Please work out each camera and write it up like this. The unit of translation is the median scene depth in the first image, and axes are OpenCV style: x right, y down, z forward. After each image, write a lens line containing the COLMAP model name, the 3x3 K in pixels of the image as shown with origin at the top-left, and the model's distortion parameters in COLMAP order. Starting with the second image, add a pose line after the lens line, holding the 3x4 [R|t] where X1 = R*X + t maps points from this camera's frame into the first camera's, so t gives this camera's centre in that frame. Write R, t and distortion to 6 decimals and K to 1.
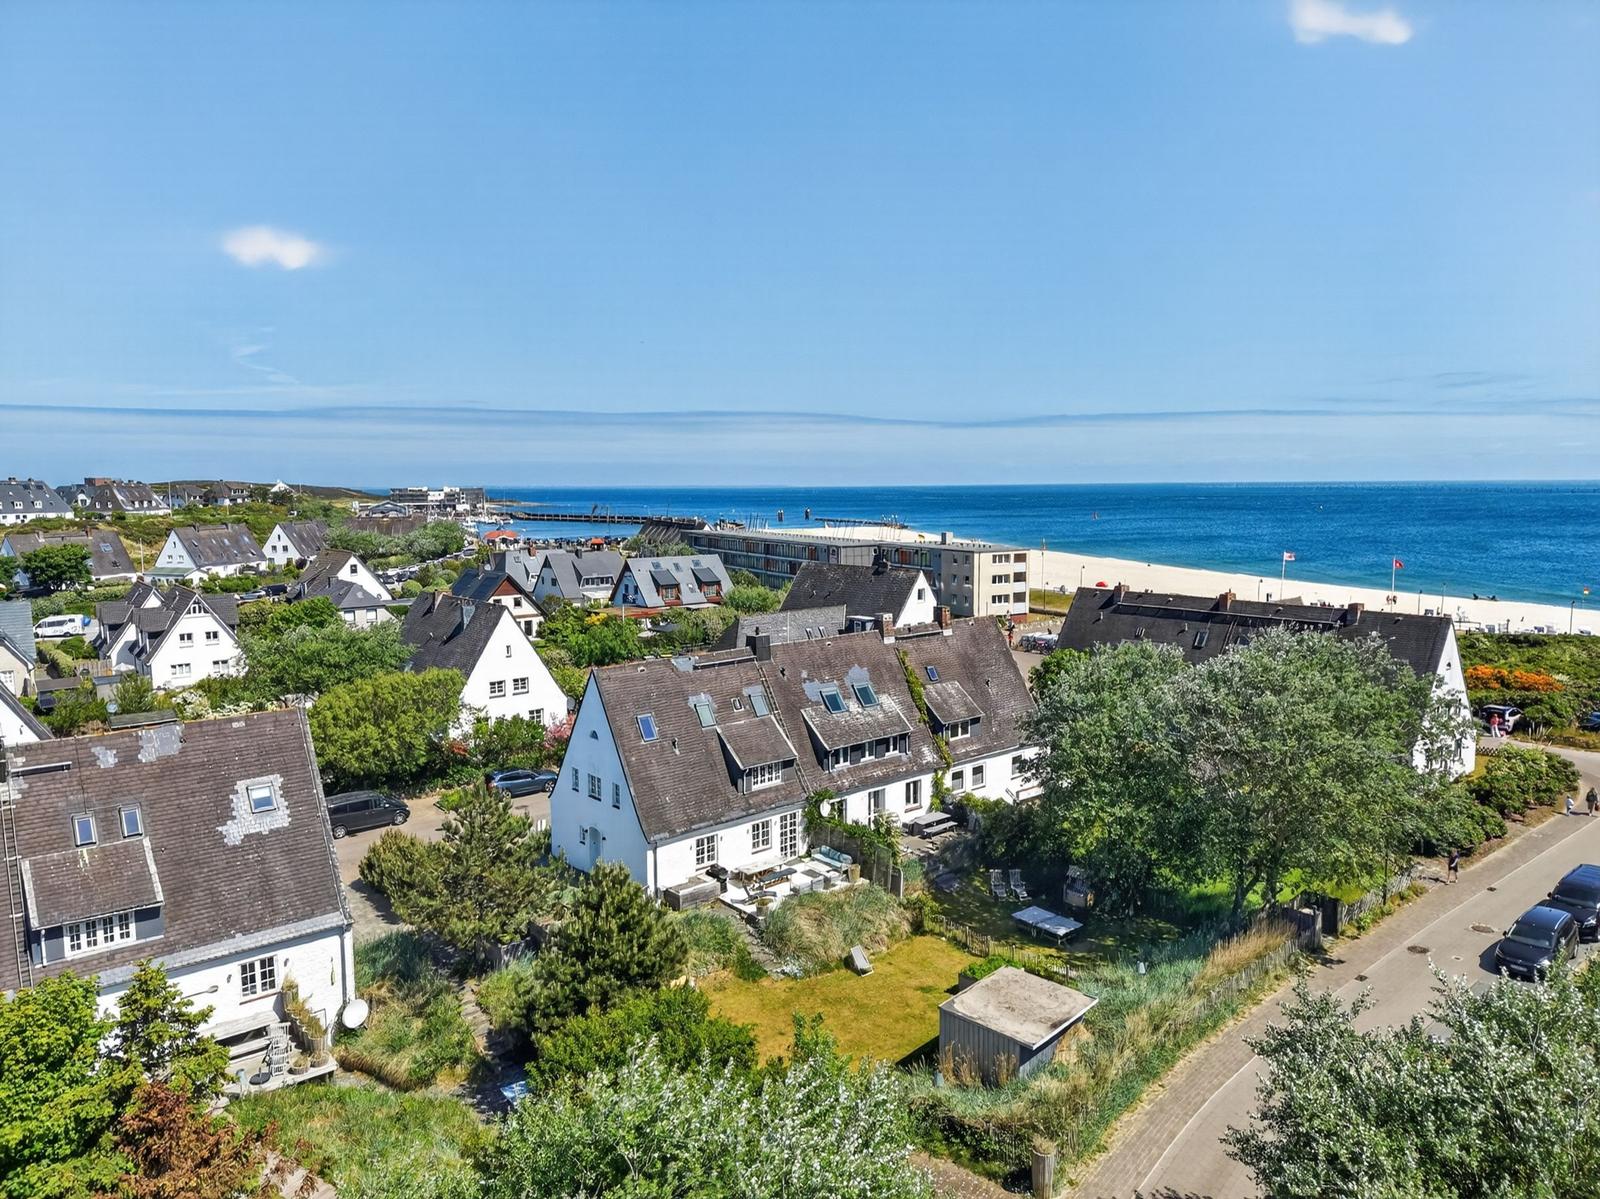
lens RADIAL K [[1065.5, 0, 809.1], [0, 1065.5, 593.5], [0, 0, 1]] dist [0.035421, -0.029486]
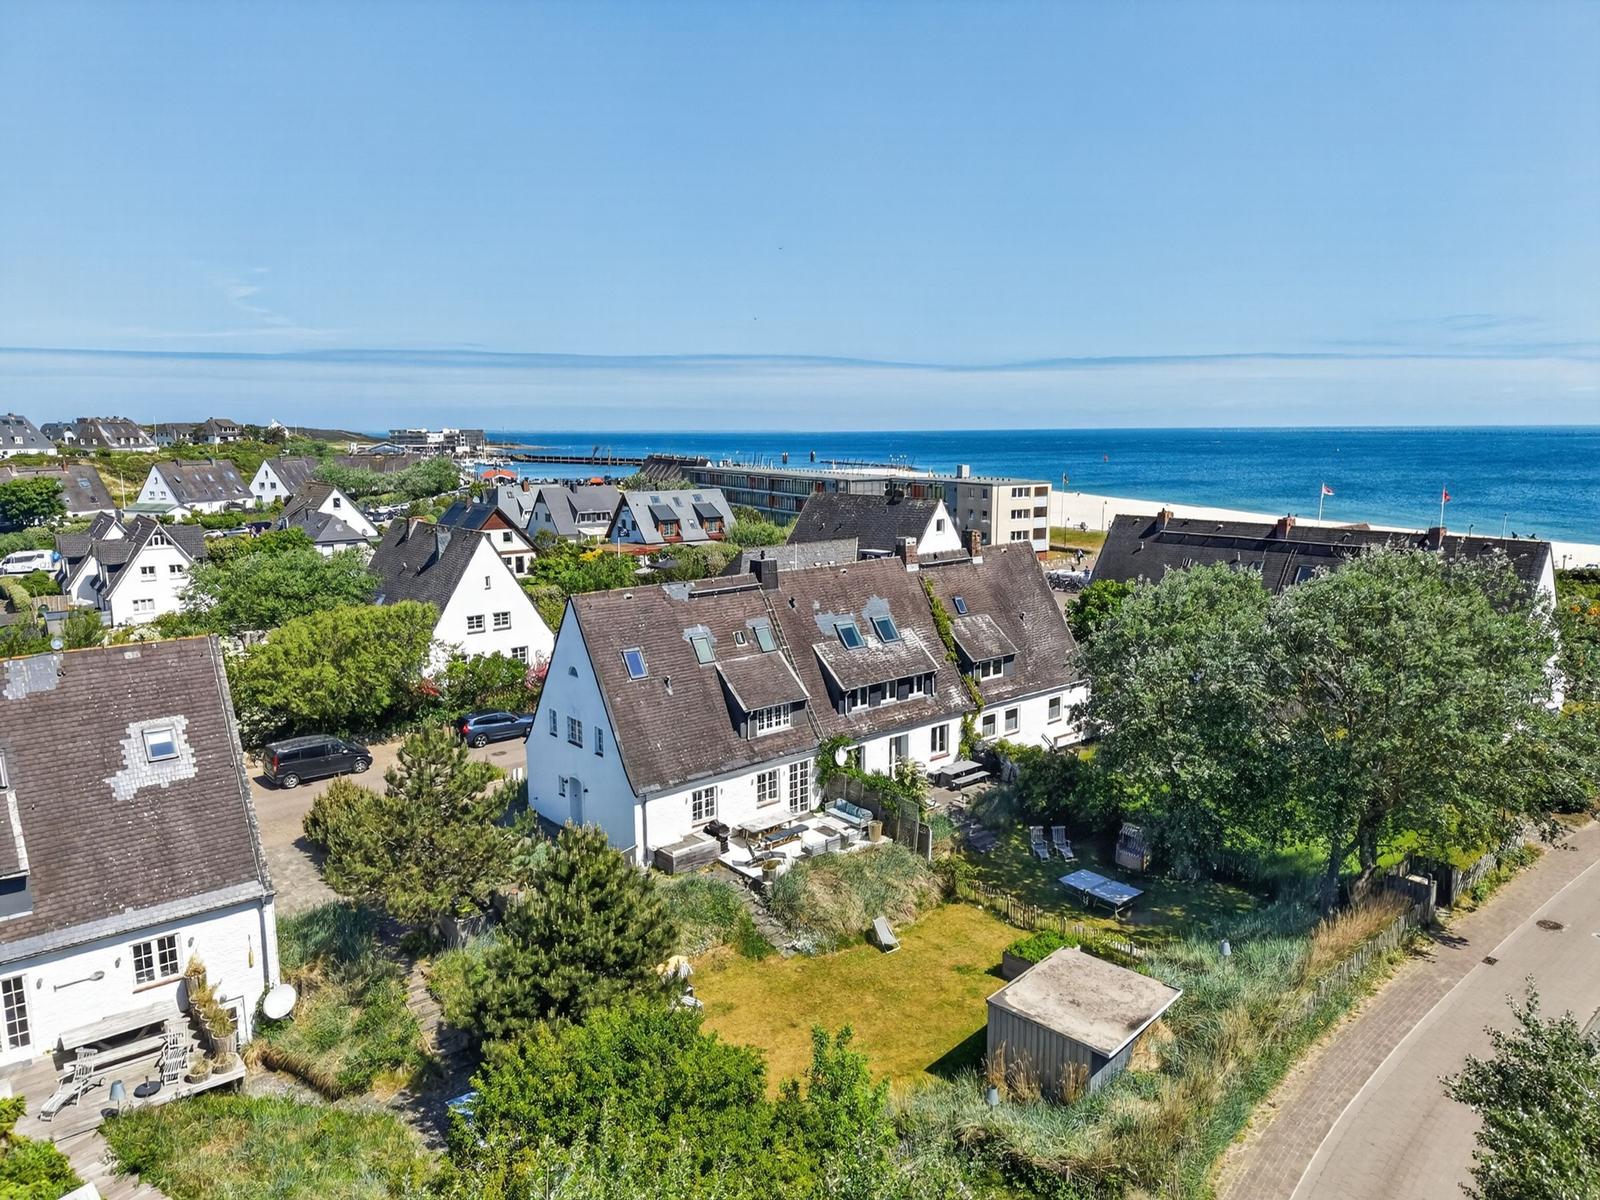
lens RADIAL K [[1065.5, 0, 807.1], [0, 1065.5, 603.5], [0, 0, 1]] dist [0.035421, -0.029486]
pose [[0.999982, 0.001447, -0.005817, -0.008128], [-0.001098, 0.998217, 0.059680, 0.026178], [0.005893, -0.059673, 0.998201, 0.147086]]
